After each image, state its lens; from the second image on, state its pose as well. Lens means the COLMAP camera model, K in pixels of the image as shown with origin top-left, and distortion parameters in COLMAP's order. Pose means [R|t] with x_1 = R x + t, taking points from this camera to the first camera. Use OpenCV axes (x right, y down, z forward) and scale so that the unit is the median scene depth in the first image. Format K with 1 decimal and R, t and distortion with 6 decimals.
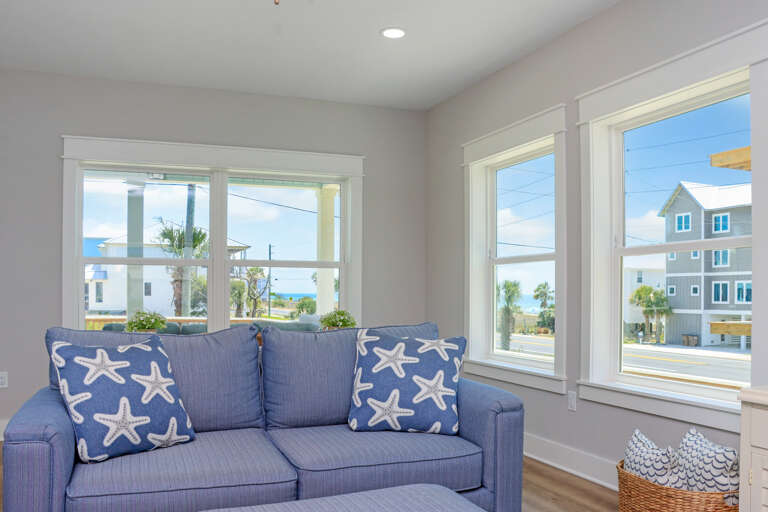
lens RADIAL K [[651.1, 0, 388.4], [0, 651.1, 258.3], [0, 0, 1]] dist [-0.159240, 0.124449]
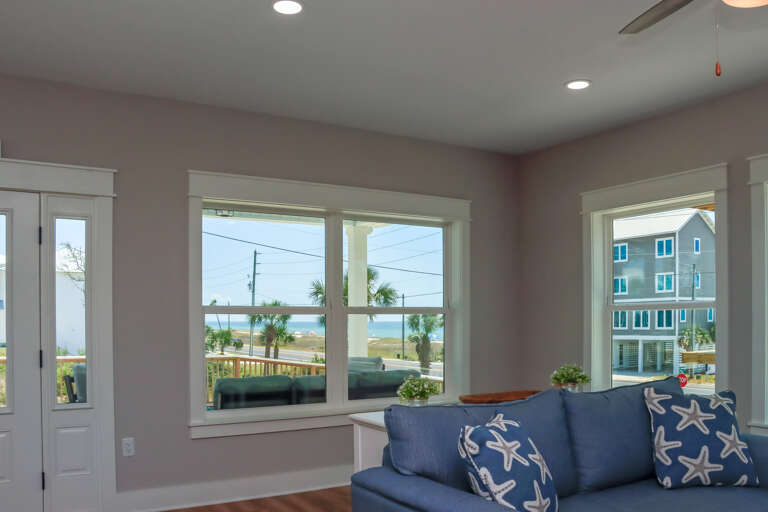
lens RADIAL K [[651.1, 0, 396.4], [0, 651.1, 296.4], [0, 0, 1]] dist [-0.159240, 0.124449]
pose [[0.985189, -0.002925, 0.171448, -0.632521], [-0.000117, 0.999843, 0.017727, -0.054551], [-0.171473, -0.017484, 0.985034, 0.092315]]
